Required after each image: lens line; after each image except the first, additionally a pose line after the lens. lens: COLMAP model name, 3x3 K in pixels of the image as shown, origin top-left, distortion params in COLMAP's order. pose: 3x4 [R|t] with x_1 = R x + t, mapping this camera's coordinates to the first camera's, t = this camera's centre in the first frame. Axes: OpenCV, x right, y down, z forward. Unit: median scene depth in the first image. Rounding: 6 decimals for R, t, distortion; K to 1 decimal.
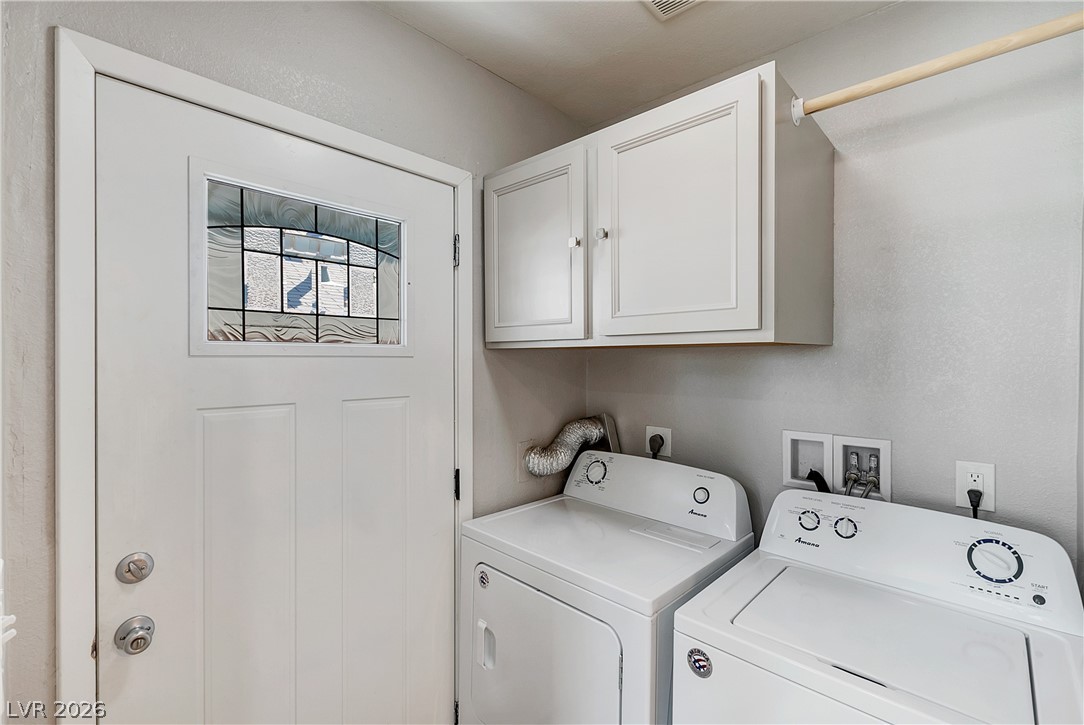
lens RADIAL K [[474.7, 0, 541.7], [0, 474.7, 361.3], [0, 0, 1]] dist [-0.001043, -0.000107]
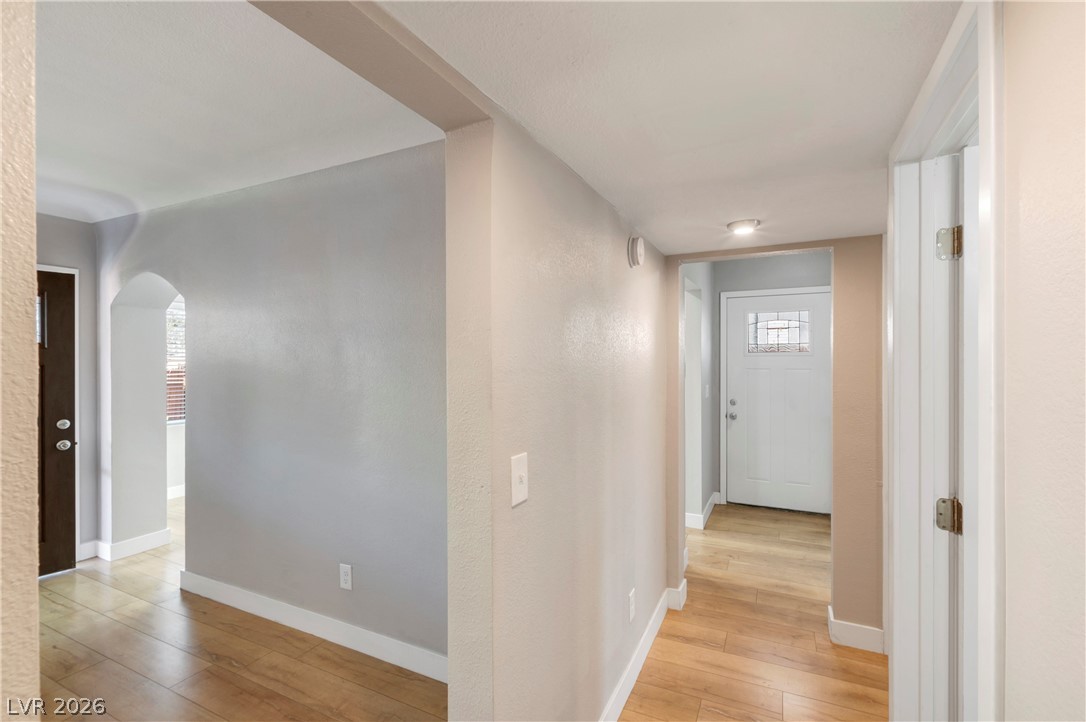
lens RADIAL K [[491.2, 0, 538.8], [0, 491.2, 359.1], [0, 0, 1]] dist [0.004473, 0.000001]
pose [[0.300514, 0.001549, -0.953776, 3.204720], [-0.002183, 0.999997, 0.000936, 0.018893], [0.953775, 0.001801, 0.300516, -2.295735]]
